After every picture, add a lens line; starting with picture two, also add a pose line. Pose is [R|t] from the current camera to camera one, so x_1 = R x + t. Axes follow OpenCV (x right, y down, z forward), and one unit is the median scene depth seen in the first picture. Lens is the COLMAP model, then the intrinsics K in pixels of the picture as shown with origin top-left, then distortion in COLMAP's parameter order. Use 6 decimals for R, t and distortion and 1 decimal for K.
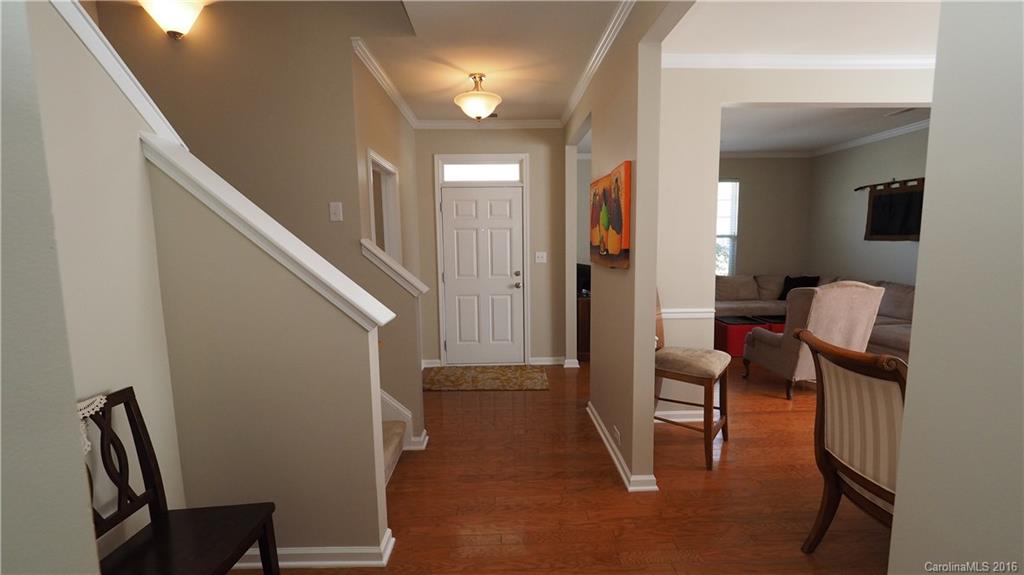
lens RADIAL K [[425.6, 0, 512.0], [0, 425.6, 287.5], [0, 0, 1]] dist [-0.000456, -0.000066]
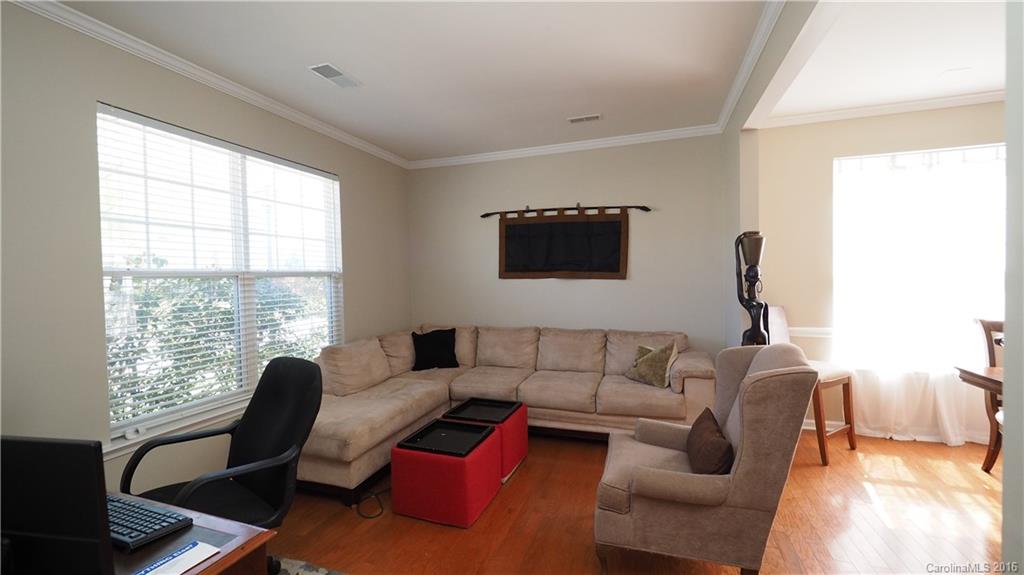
lens RADIAL K [[425.6, 0, 512.0], [0, 425.6, 287.5], [0, 0, 1]] dist [-0.000456, -0.000066]
pose [[0.354245, -0.029811, 0.934677, 0.081818], [0.116368, 0.993128, -0.012428, -0.084906], [-0.927884, 0.113170, 0.355280, 0.720628]]
